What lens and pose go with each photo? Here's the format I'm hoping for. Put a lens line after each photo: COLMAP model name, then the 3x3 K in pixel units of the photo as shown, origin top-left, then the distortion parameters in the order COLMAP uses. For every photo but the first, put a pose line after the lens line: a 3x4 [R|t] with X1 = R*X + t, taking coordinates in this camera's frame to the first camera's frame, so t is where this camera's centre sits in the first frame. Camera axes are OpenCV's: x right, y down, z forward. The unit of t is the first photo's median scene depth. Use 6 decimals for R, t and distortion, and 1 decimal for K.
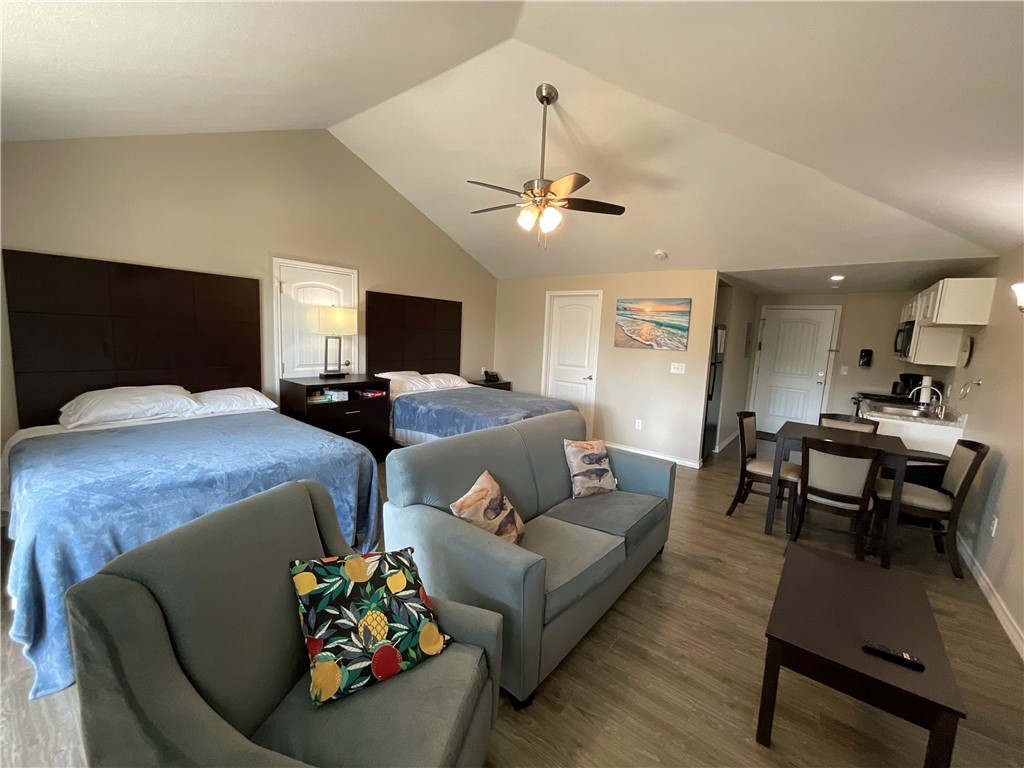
lens RADIAL K [[416.5, 0, 512.0], [0, 416.5, 384.0], [0, 0, 1]] dist [-0.000016, 0.000263]
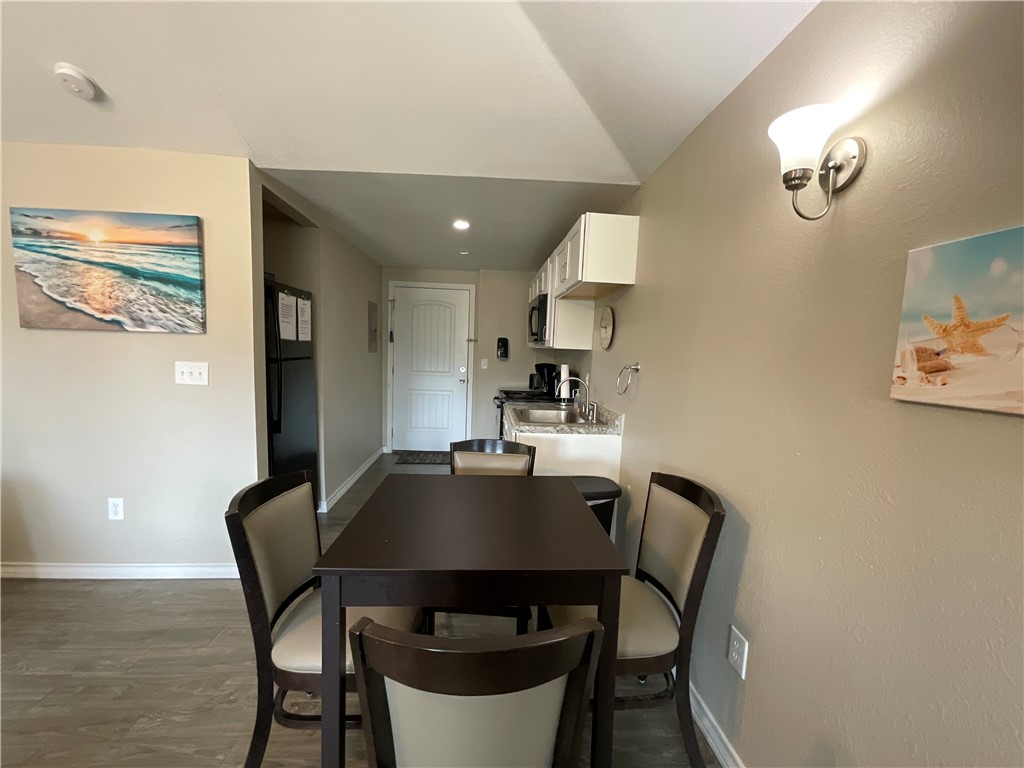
lens RADIAL K [[416.5, 0, 512.0], [0, 416.5, 384.0], [0, 0, 1]] dist [-0.000016, 0.000263]
pose [[0.744006, -0.076951, 0.663727, 0.403255], [0.086280, 0.996094, 0.018769, -0.004946], [-0.662579, 0.043302, 0.747739, 0.487657]]
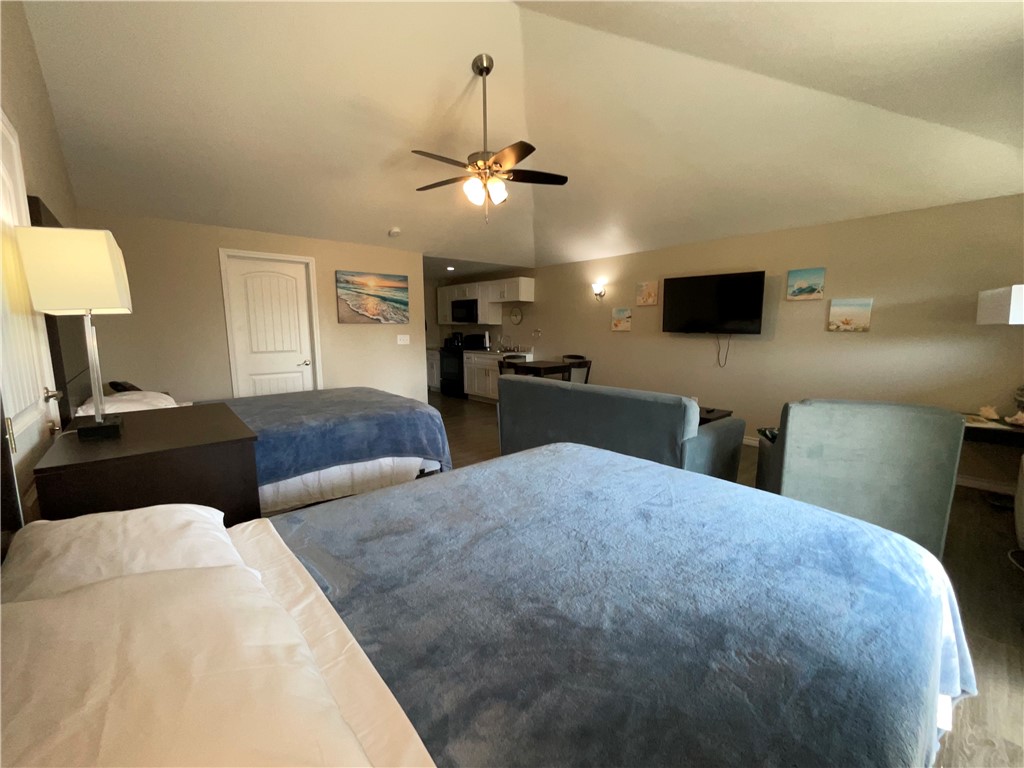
lens RADIAL K [[416.5, 0, 512.0], [0, 416.5, 384.0], [0, 0, 1]] dist [-0.000016, 0.000263]
pose [[0.178035, -0.181933, 0.967059, -0.720046], [0.134510, 0.978035, 0.159234, -0.067459], [-0.974787, 0.101730, 0.198596, 0.579289]]
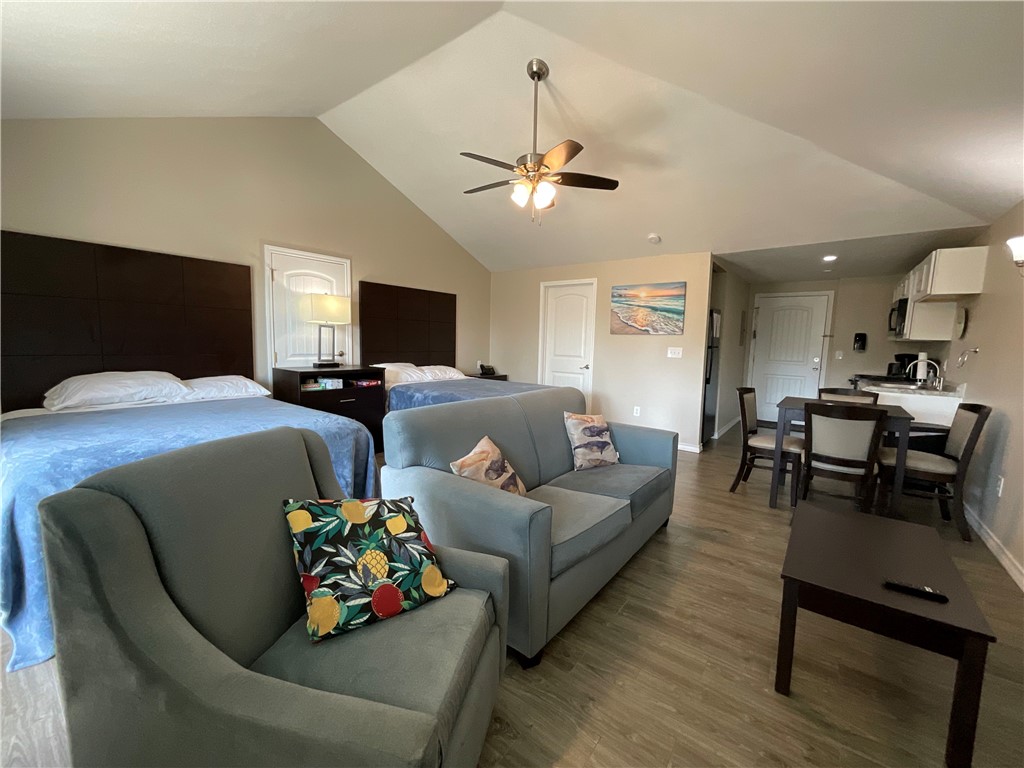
lens RADIAL K [[416.5, 0, 512.0], [0, 416.5, 384.0], [0, 0, 1]] dist [-0.000016, 0.000263]
pose [[0.999650, -0.023466, 0.012190, -0.005328], [0.023723, 0.999490, -0.021368, 0.056010], [-0.011683, 0.021650, 0.999697, 0.011669]]
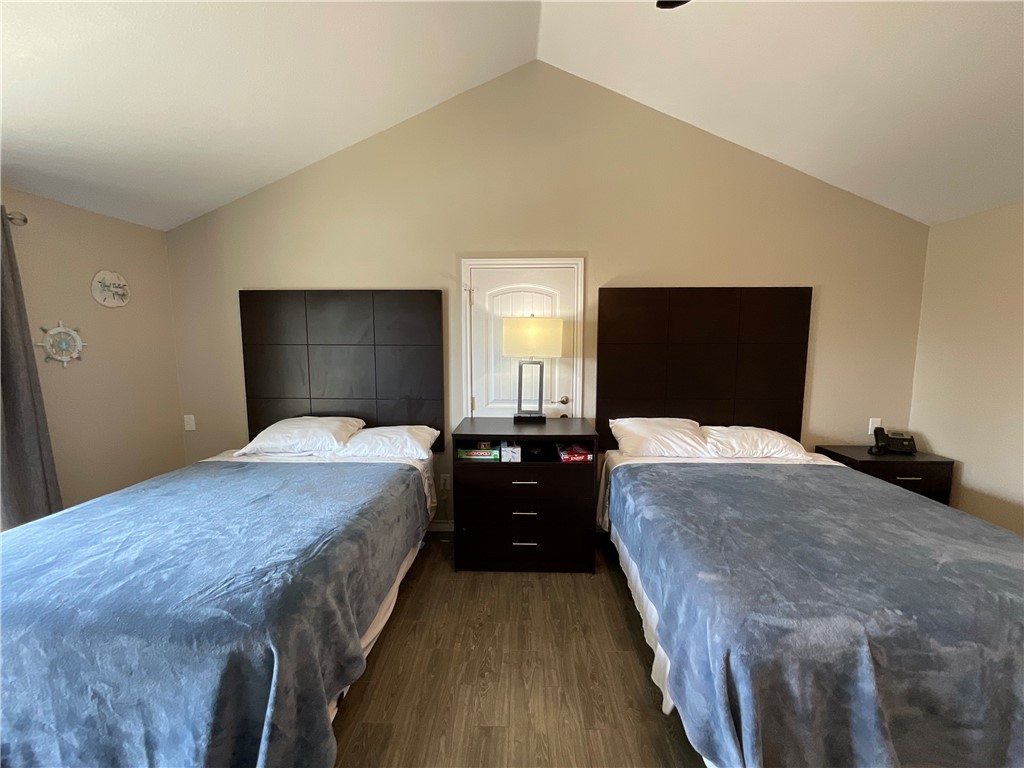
lens RADIAL K [[416.5, 0, 512.0], [0, 416.5, 384.0], [0, 0, 1]] dist [-0.000016, 0.000263]
pose [[0.595955, 0.036317, -0.802196, 0.095082], [-0.072771, 0.997309, -0.008911, -0.067946], [0.799714, 0.063687, 0.596994, 0.569627]]
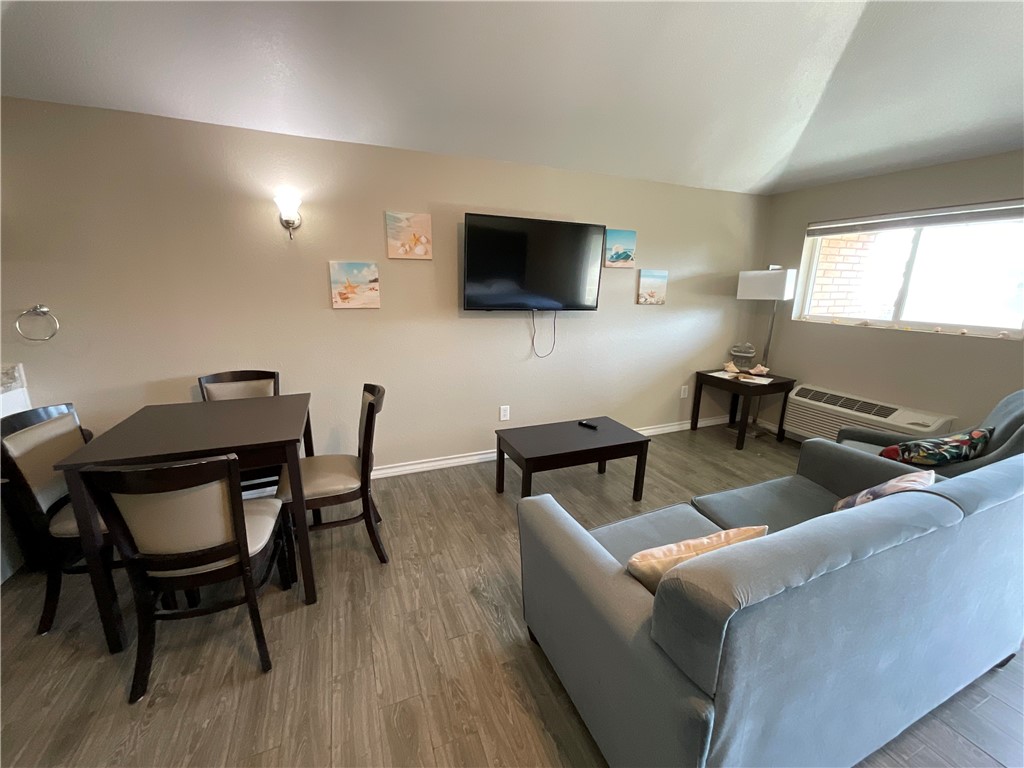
lens RADIAL K [[416.5, 0, 512.0], [0, 416.5, 384.0], [0, 0, 1]] dist [-0.000016, 0.000263]
pose [[-0.871162, -0.175442, 0.458581, 0.121026], [0.005667, 0.930327, 0.366686, -0.101896], [-0.490962, 0.322042, -0.809472, 0.930066]]
